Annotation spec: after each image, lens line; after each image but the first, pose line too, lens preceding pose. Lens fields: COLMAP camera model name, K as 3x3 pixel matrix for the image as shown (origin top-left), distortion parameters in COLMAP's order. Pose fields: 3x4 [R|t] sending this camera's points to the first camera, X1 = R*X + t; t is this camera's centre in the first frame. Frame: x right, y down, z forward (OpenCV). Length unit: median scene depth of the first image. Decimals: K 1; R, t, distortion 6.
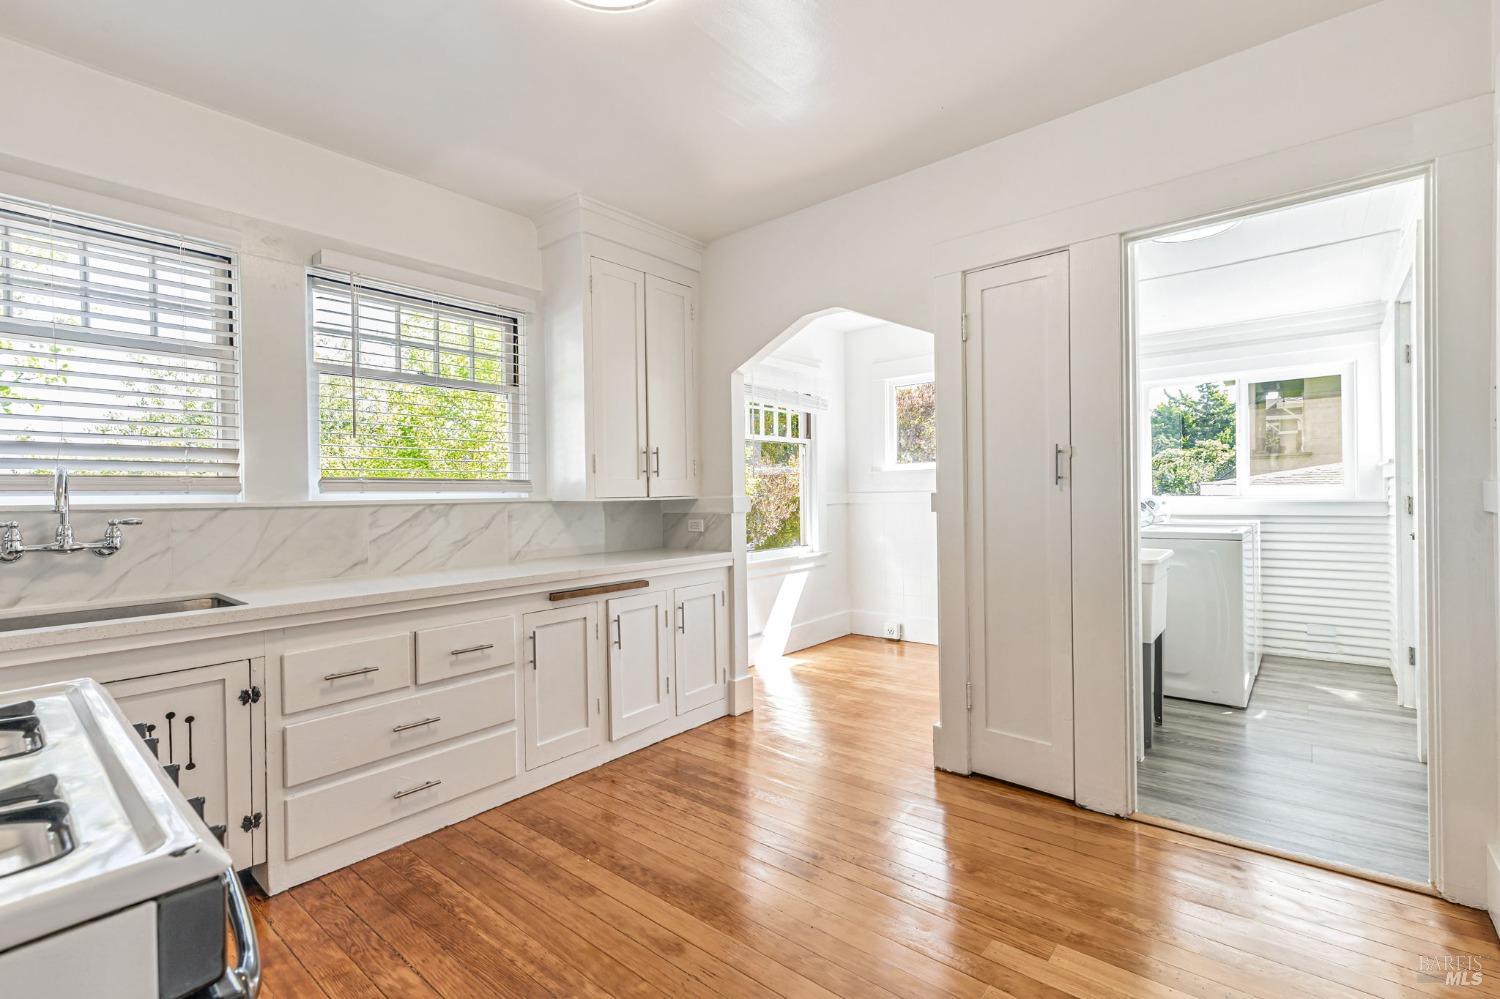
lens RADIAL K [[676.3, 0, 747.0], [0, 676.3, 490.5], [0, 0, 1]] dist [0.001207, 0.000390]
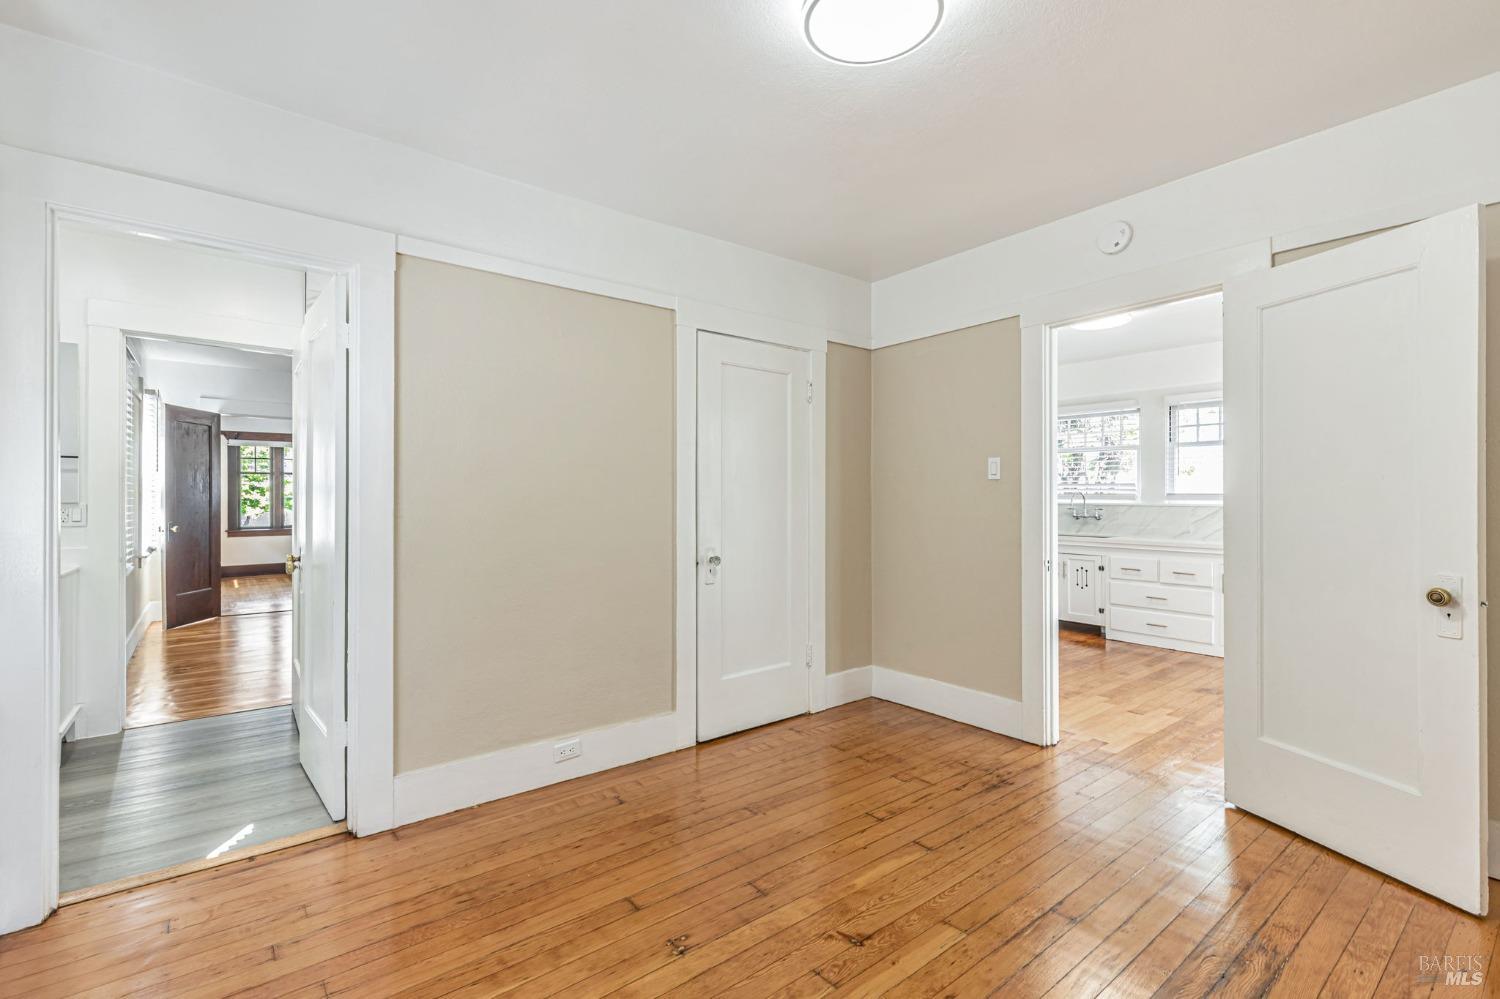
lens RADIAL K [[676.3, 0, 749.4], [0, 676.3, 495.3], [0, 0, 1]] dist [0.001207, 0.000390]
pose [[-0.203531, 0.011251, -0.979004, 1.147866], [0.001183, 0.999936, 0.011246, -0.024949], [0.979068, 0.001131, -0.203531, 0.040146]]
